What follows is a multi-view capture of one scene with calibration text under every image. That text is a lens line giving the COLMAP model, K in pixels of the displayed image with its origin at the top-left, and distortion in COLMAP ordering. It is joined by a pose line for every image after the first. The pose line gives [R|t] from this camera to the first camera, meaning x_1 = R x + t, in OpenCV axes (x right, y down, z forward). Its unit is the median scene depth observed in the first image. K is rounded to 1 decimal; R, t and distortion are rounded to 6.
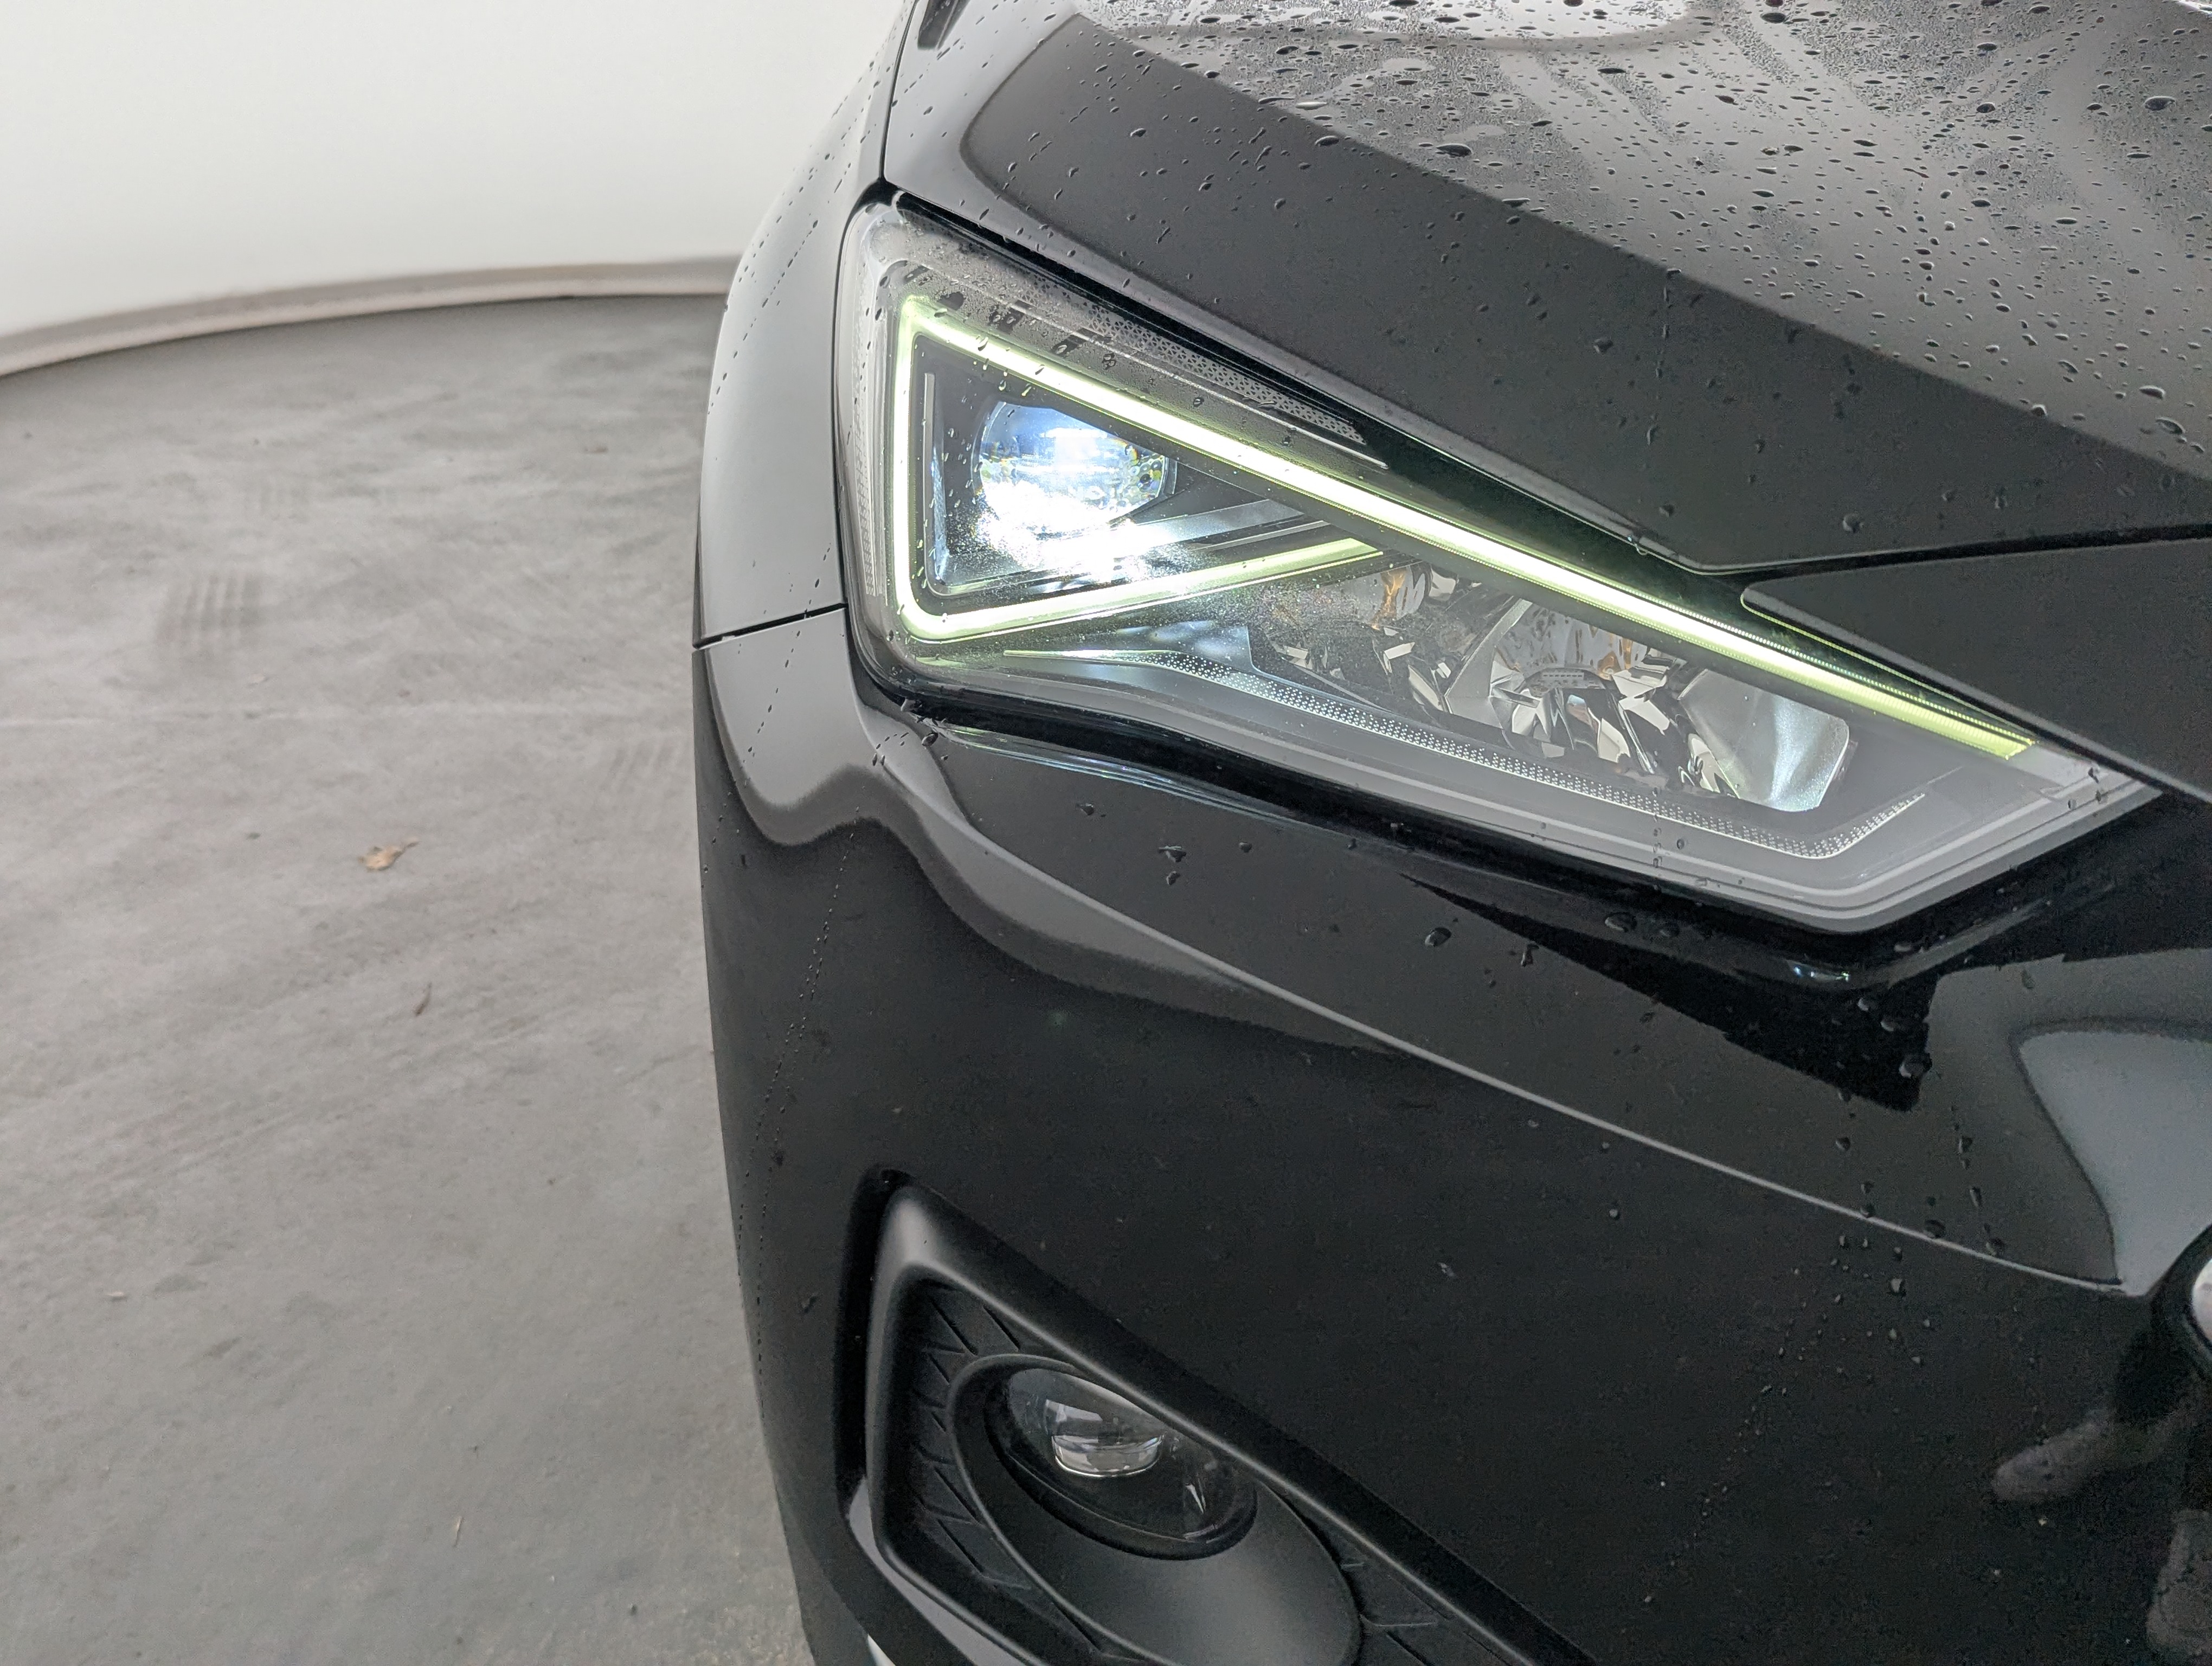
lens RADIAL K [[2052.6, 0, 1092.1], [0, 2052.6, 824.9], [0, 0, 1]] dist [0.021512, 0.000000]
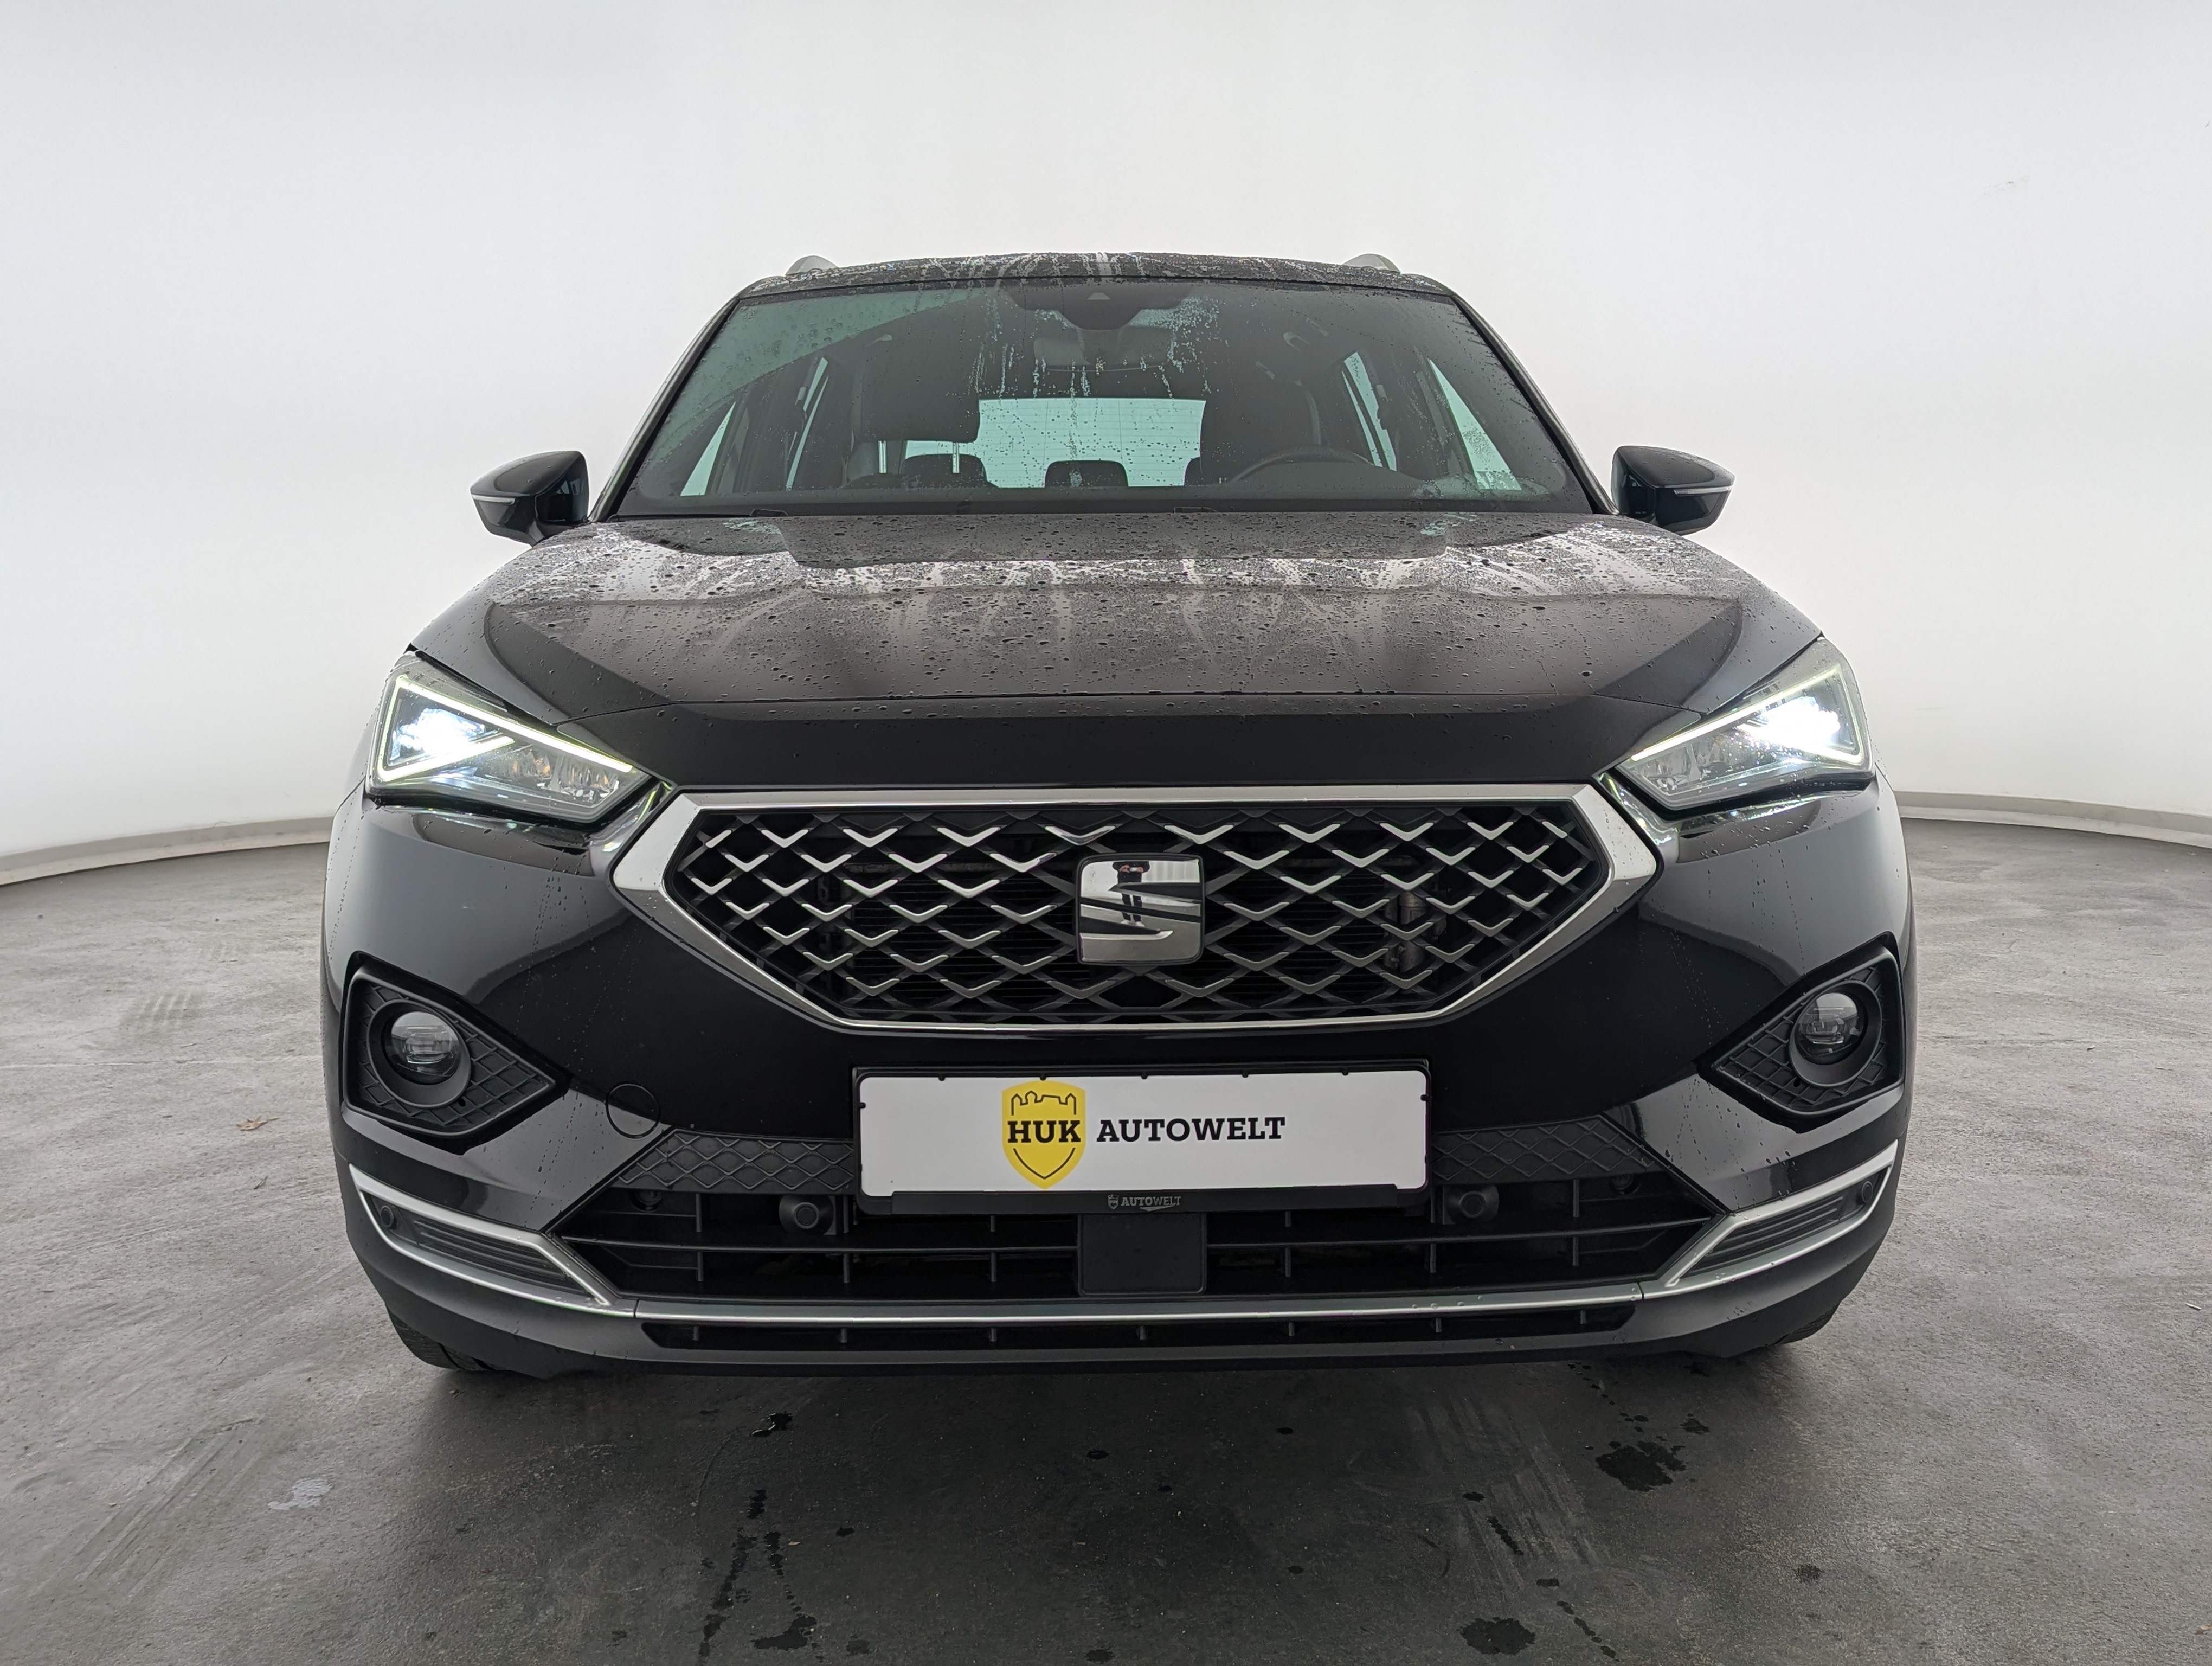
lens RADIAL K [[2052.6, 0, 1109.4], [0, 2052.6, 822.0], [0, 0, 1]] dist [0.021512, 0.000000]
pose [[0.999864, 0.001976, 0.016389, 0.192005], [0.002661, 0.960530, -0.278165, 0.167038], [-0.016291, 0.278170, 0.960394, -0.389703]]
